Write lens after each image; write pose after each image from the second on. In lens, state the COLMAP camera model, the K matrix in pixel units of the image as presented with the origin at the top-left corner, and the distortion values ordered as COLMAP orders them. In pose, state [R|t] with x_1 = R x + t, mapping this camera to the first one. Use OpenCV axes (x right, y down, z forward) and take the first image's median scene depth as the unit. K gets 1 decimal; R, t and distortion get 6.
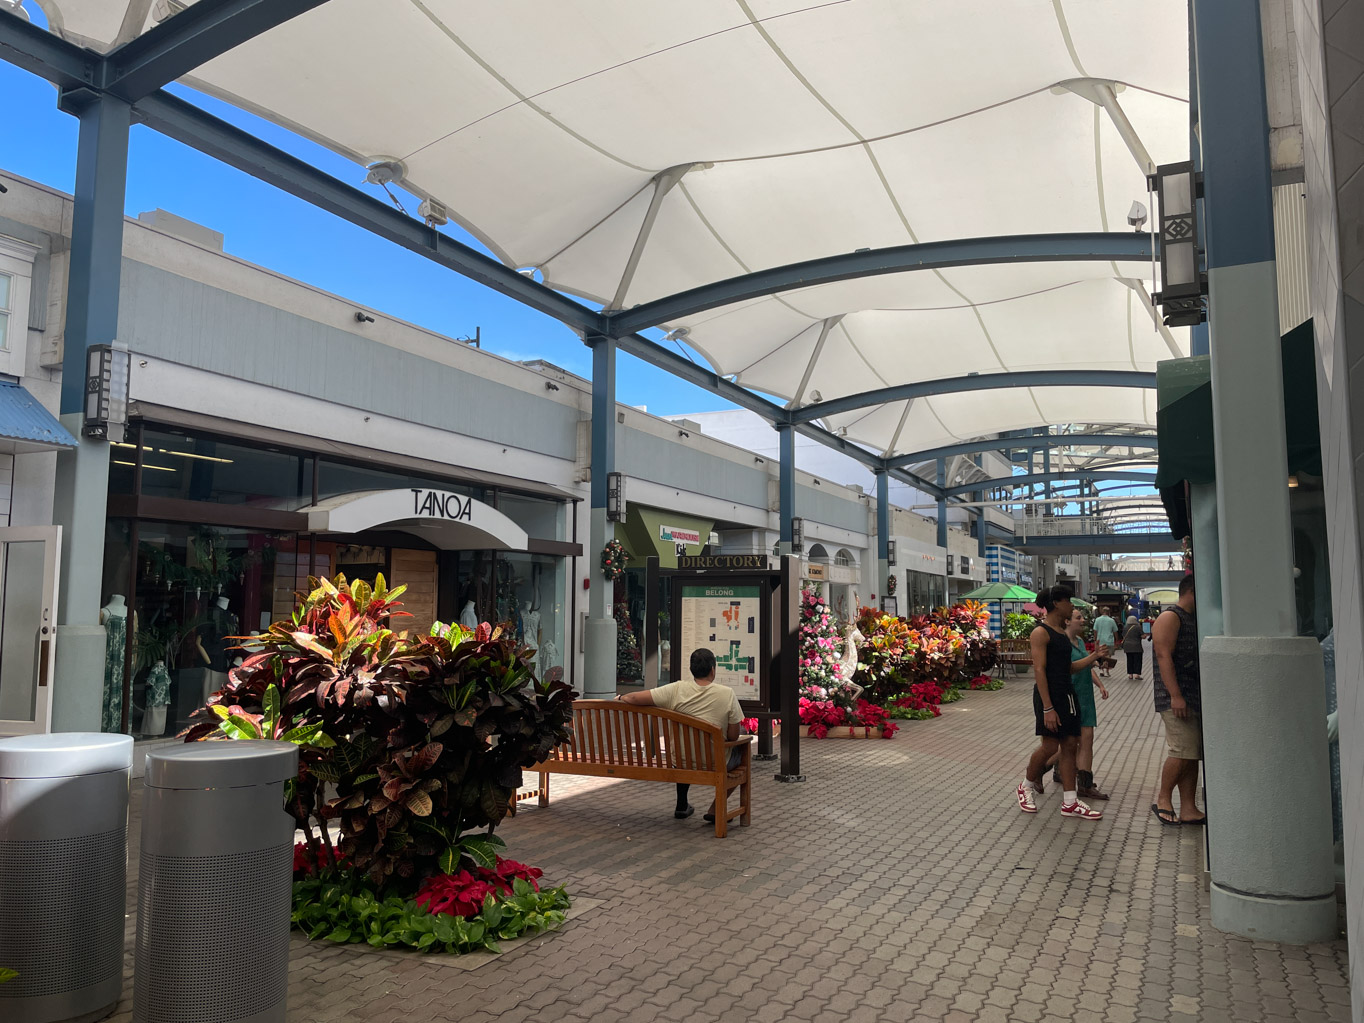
lens RADIAL K [[1032.0, 0, 682.2], [0, 1032.0, 512.2], [0, 0, 1]] dist [0.006103, 0.001345]
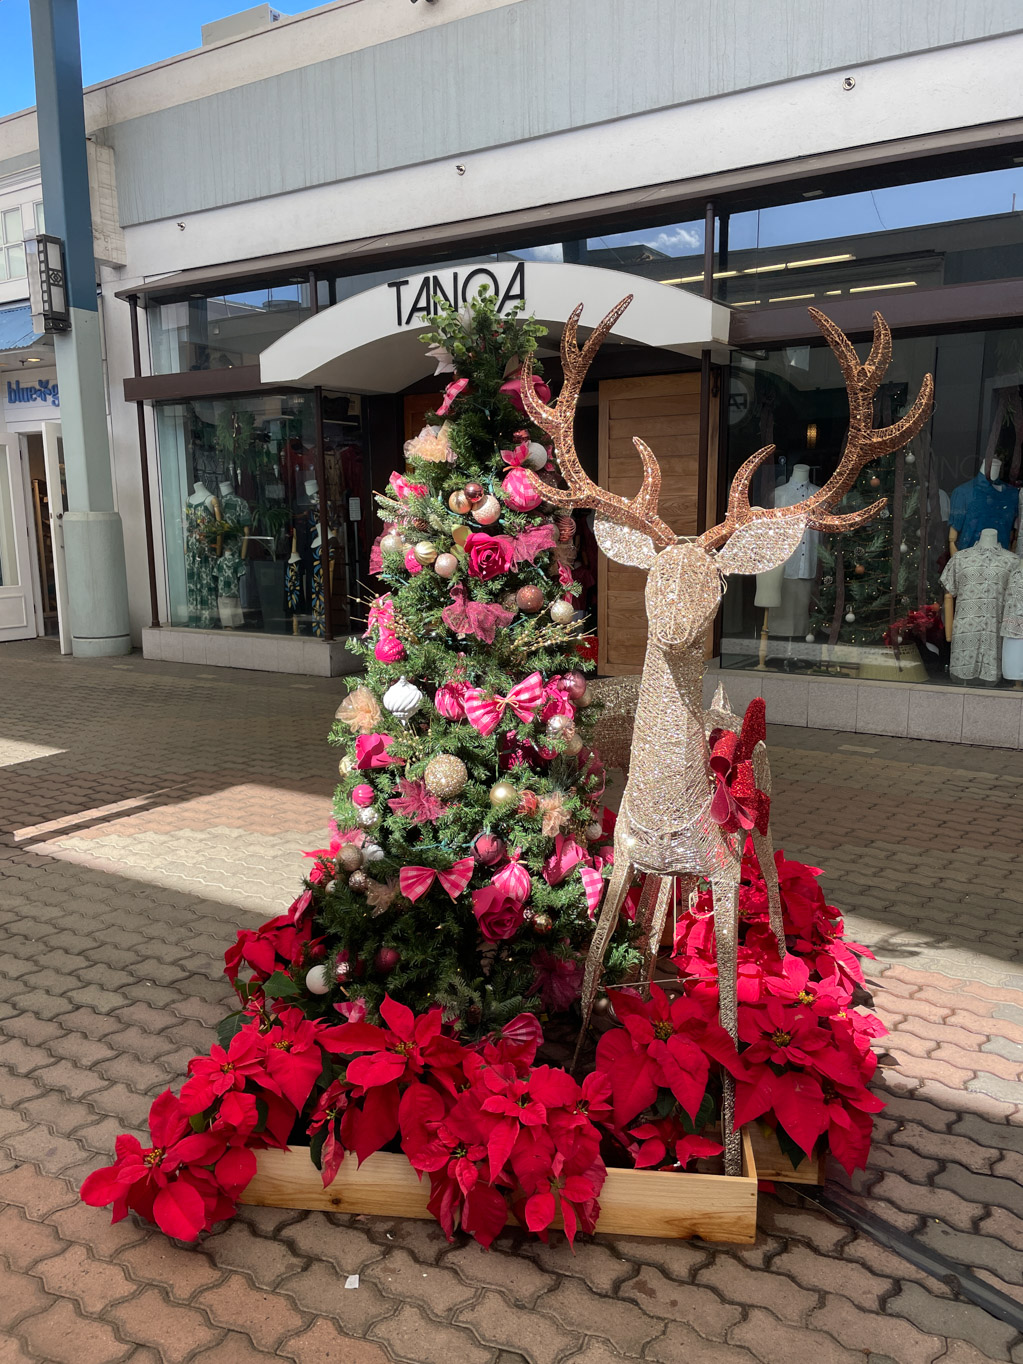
lens RADIAL K [[1032.0, 0, 511.8], [0, 1032.0, 682.2], [0, 0, 1]] dist [0.006103, 0.001345]
pose [[-0.081050, 0.166098, -0.982773, 0.336696], [0.108688, 0.981610, 0.156938, 0.112534], [0.990766, -0.094096, -0.097613, 1.082330]]
